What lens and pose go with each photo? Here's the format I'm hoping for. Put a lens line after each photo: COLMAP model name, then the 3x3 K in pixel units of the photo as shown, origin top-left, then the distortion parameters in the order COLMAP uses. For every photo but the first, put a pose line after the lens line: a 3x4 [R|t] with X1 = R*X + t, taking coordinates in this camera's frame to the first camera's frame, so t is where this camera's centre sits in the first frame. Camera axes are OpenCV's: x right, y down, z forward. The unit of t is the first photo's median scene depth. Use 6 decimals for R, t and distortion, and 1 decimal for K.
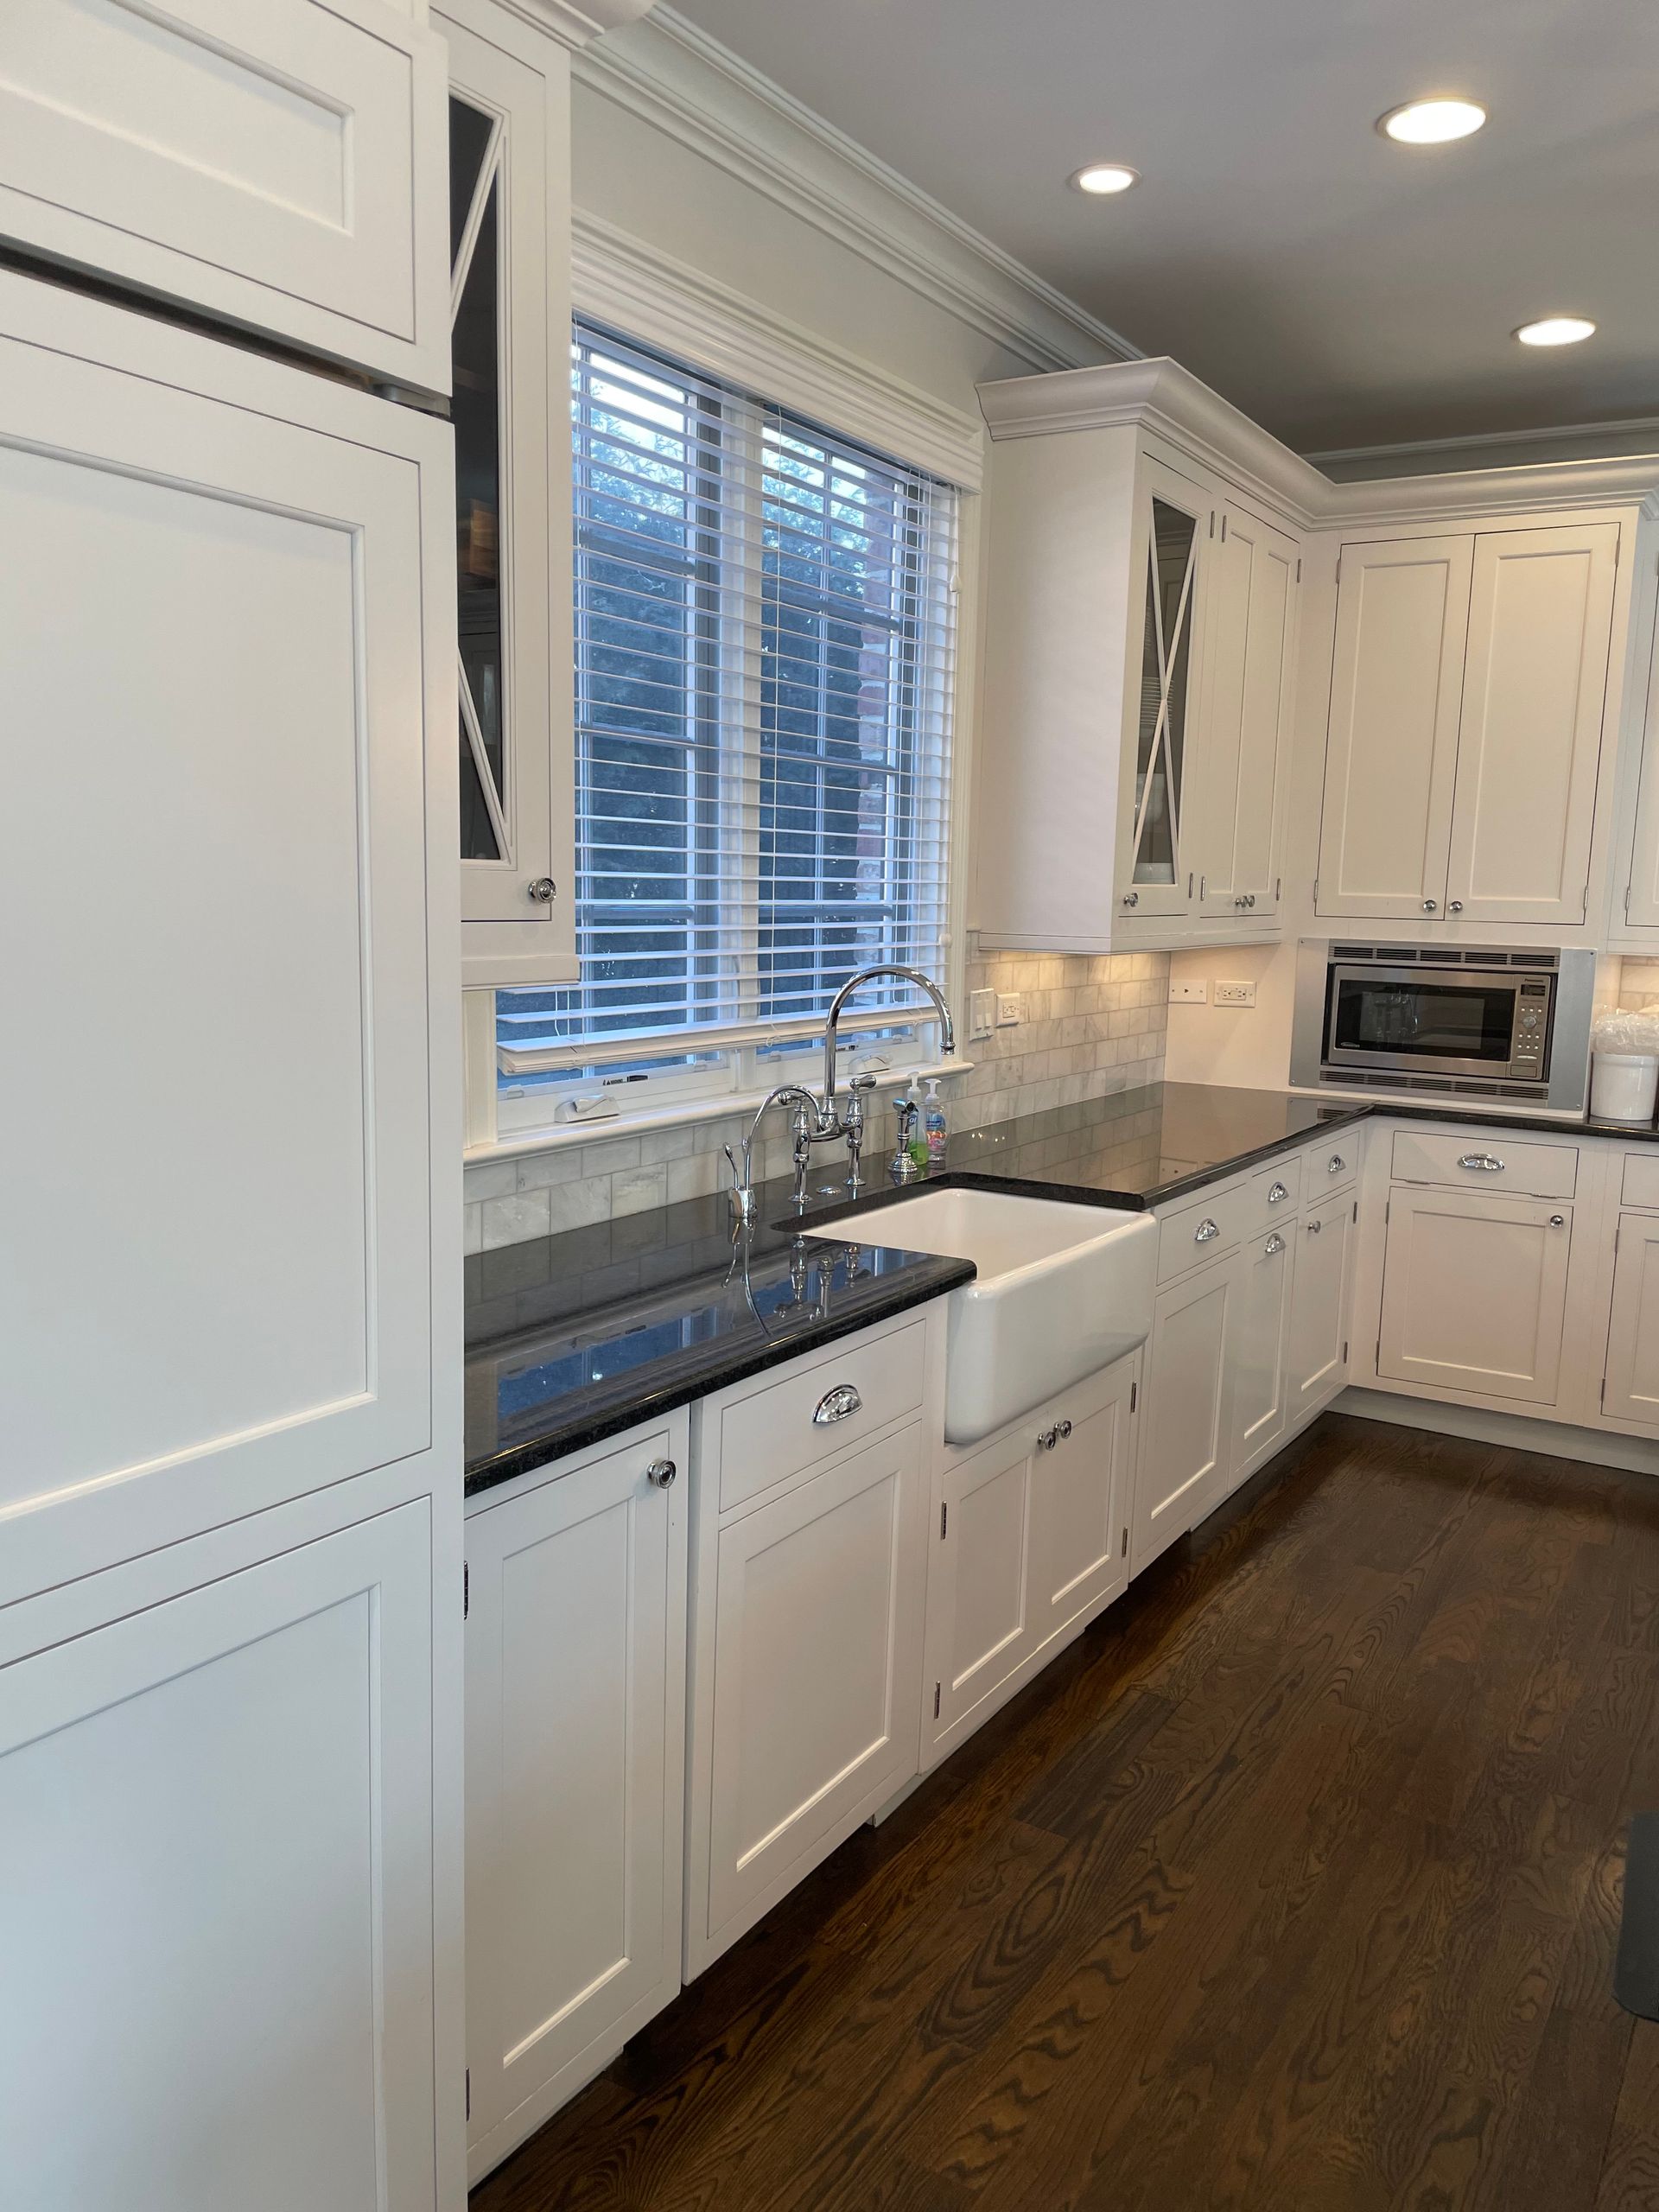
lens RADIAL K [[1696.4, 0, 830.6], [0, 1696.4, 1107.8], [0, 0, 1]] dist [0.075046, -0.106275]
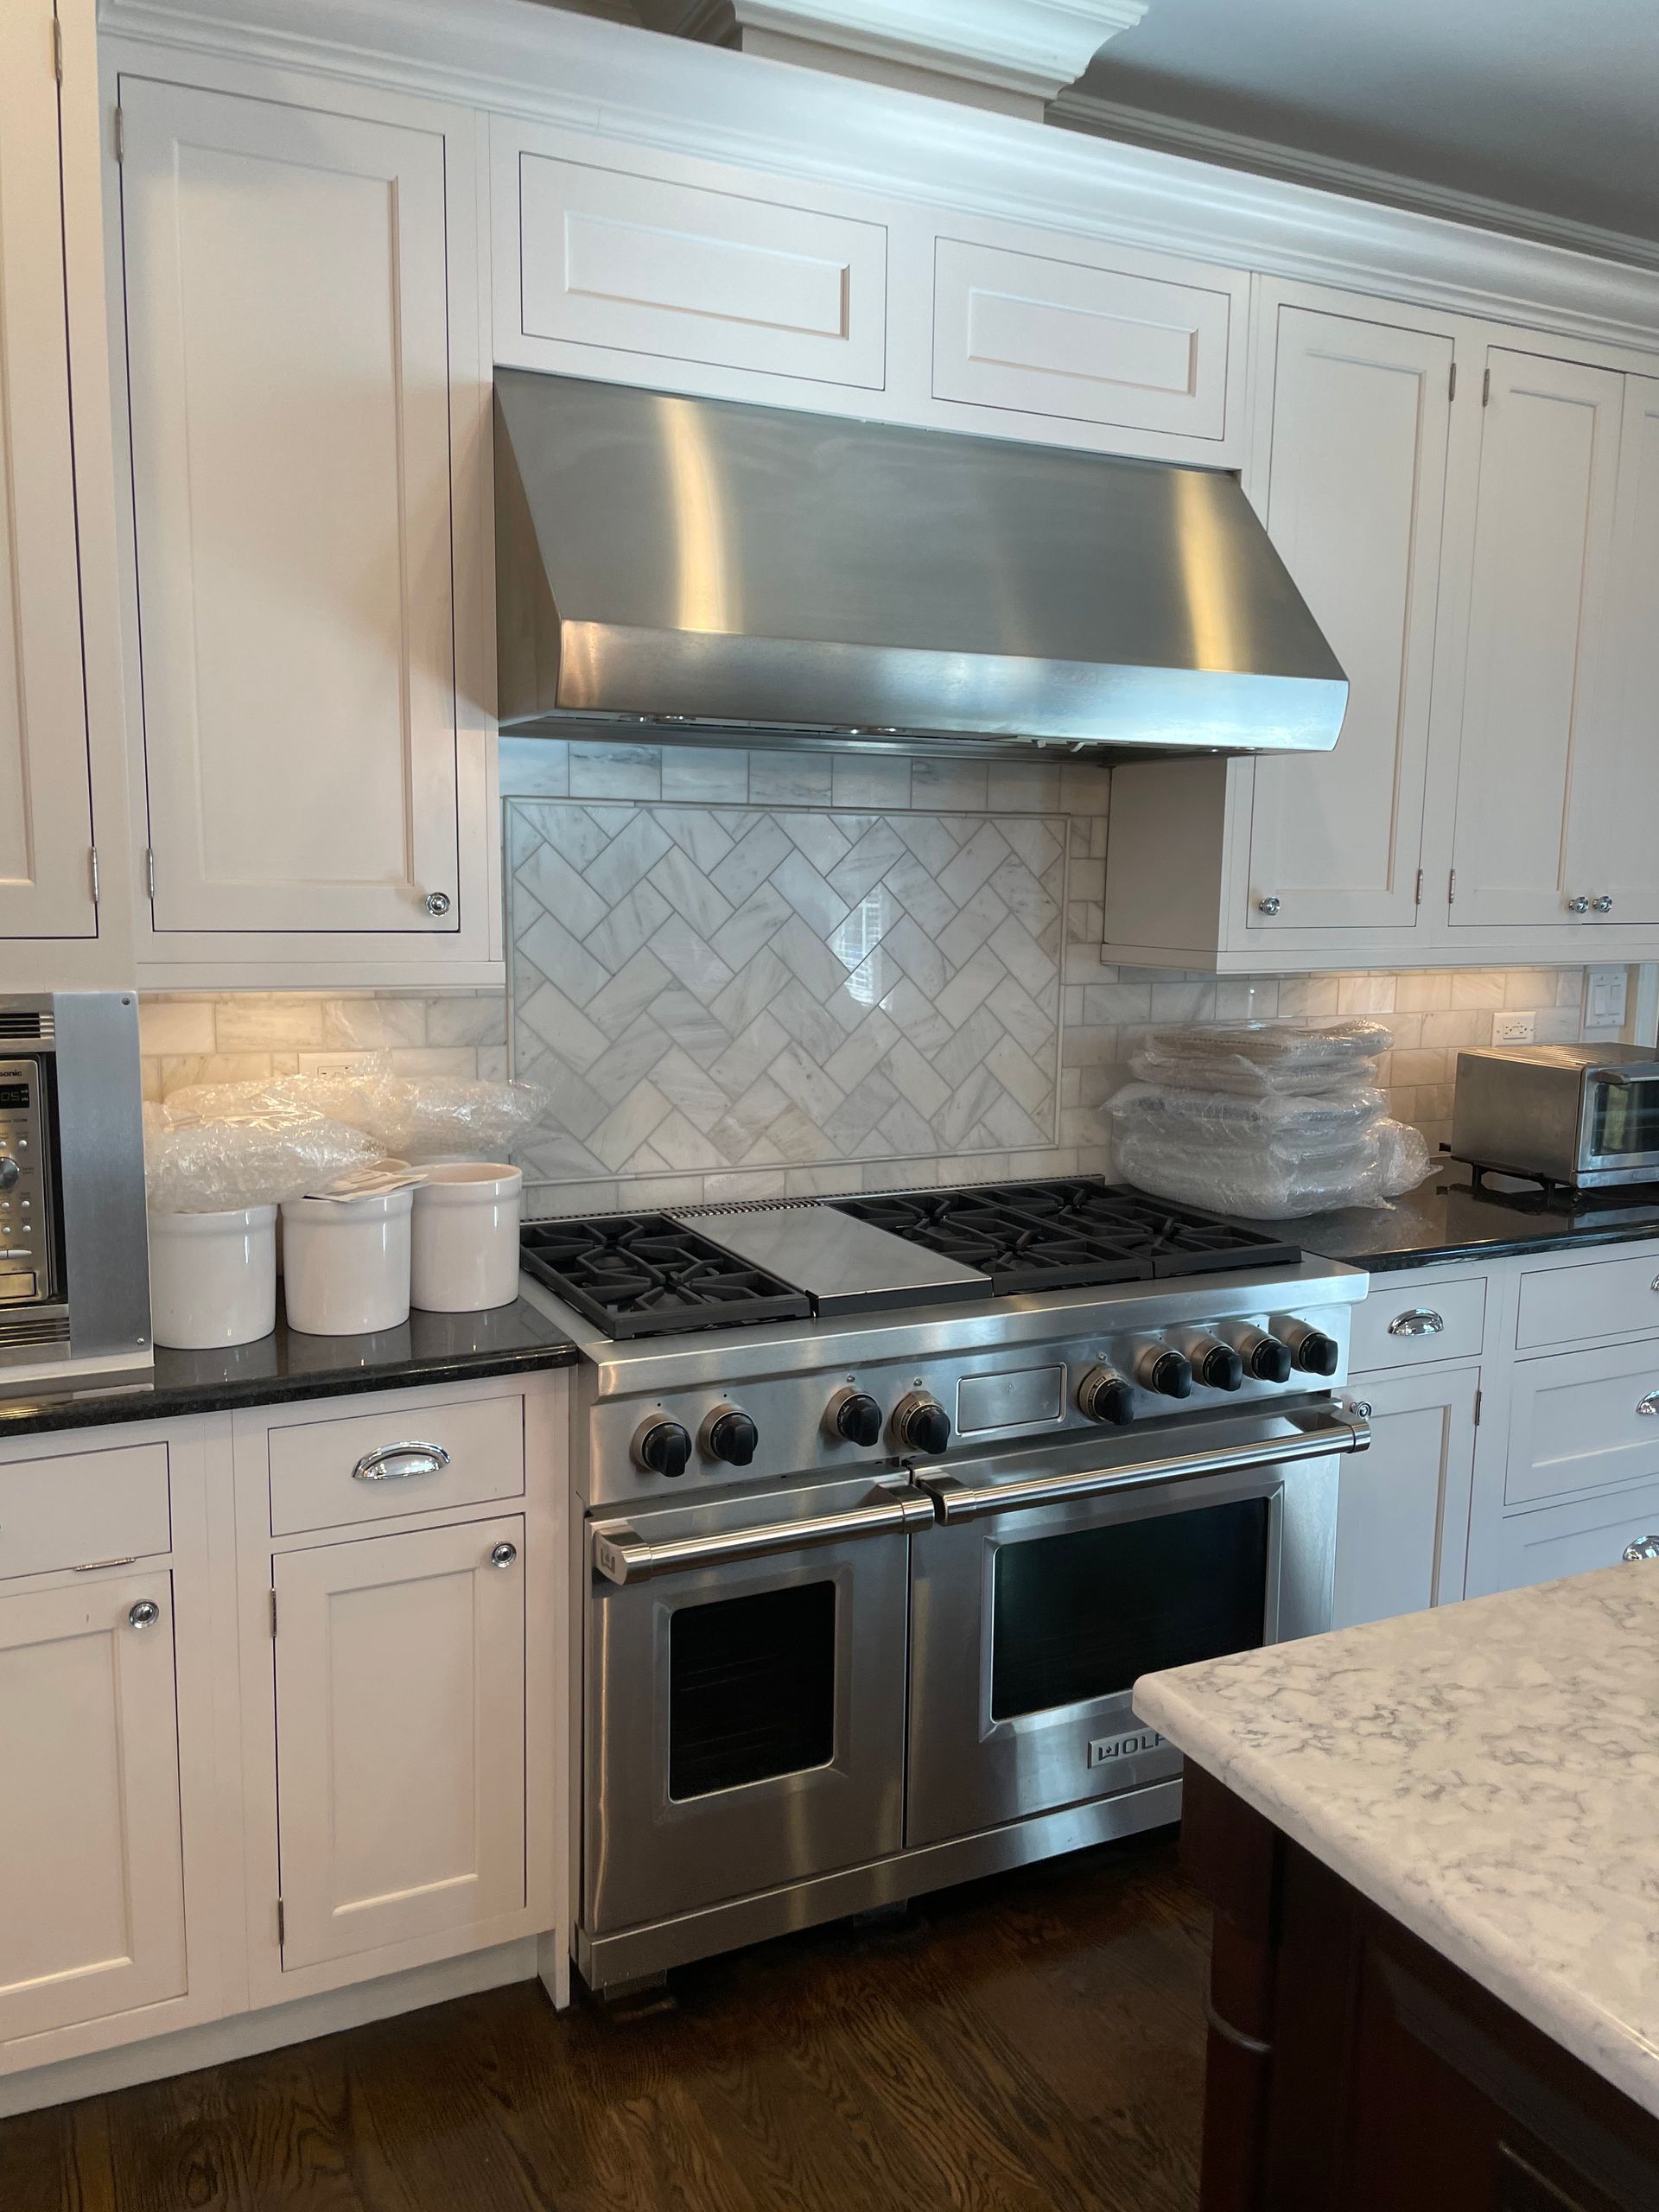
lens RADIAL K [[1696.4, 0, 828.5], [0, 1696.4, 1103.0], [0, 0, 1]] dist [0.075046, -0.106275]
pose [[0.532492, -0.135117, 0.835581, 0.167449], [0.117510, 0.989418, 0.085107, -0.079767], [-0.838238, 0.052870, 0.542735, 0.606255]]
